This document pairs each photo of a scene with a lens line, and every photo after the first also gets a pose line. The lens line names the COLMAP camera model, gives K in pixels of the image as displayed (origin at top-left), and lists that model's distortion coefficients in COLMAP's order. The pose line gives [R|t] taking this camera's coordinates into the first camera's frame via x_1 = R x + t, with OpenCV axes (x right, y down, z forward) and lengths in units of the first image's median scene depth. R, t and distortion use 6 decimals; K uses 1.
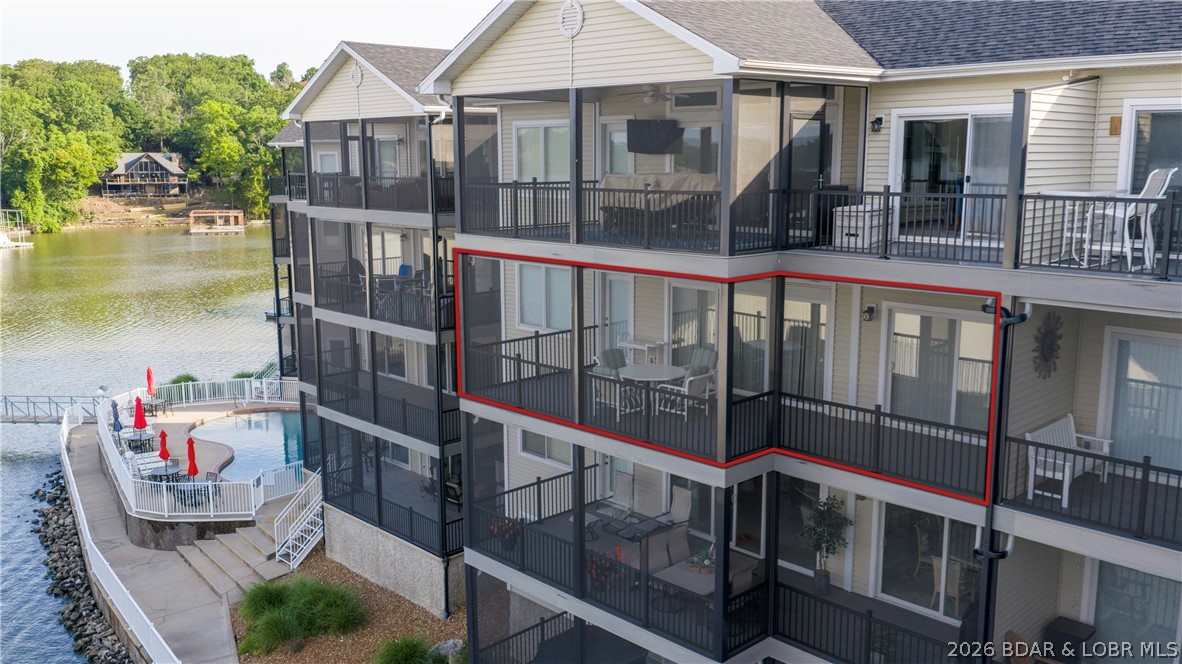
lens RADIAL K [[980.4, 0, 591.4], [0, 980.4, 326.6], [0, 0, 1]] dist [0.008465, -0.018855]
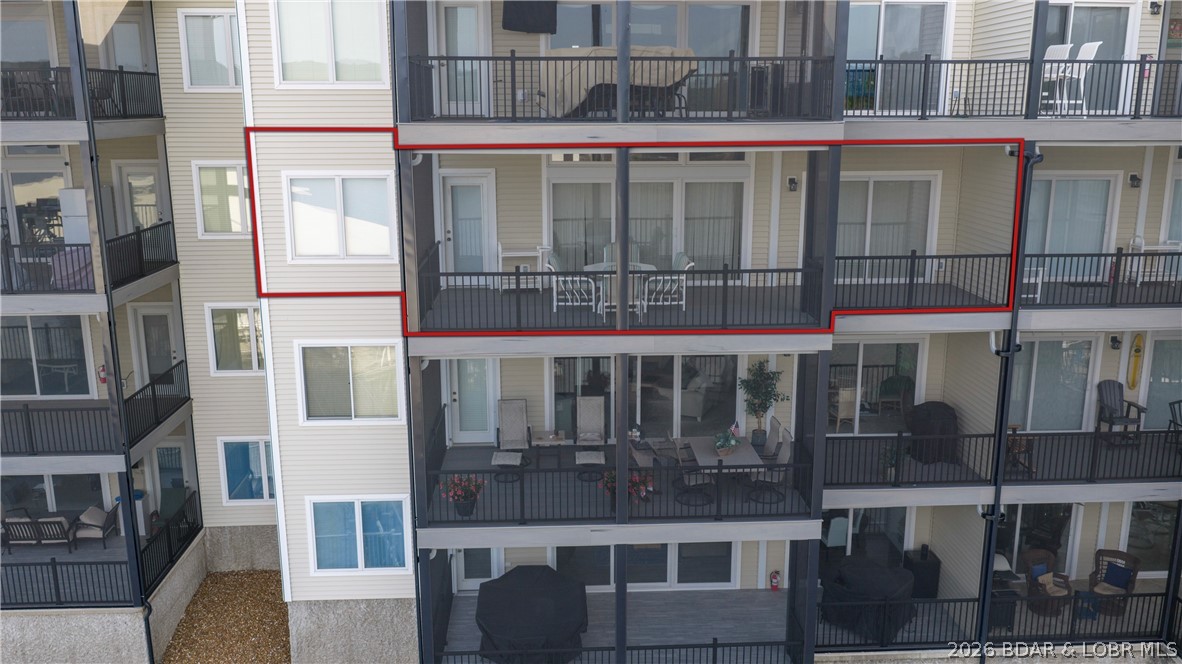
lens RADIAL K [[980.4, 0, 592.1], [0, 980.4, 332.2], [0, 0, 1]] dist [0.008465, -0.018855]
pose [[0.664610, -0.171964, 0.727133, -0.686310], [0.129201, 0.984946, 0.114844, -0.005317], [-0.735935, 0.017620, 0.676823, 0.423275]]
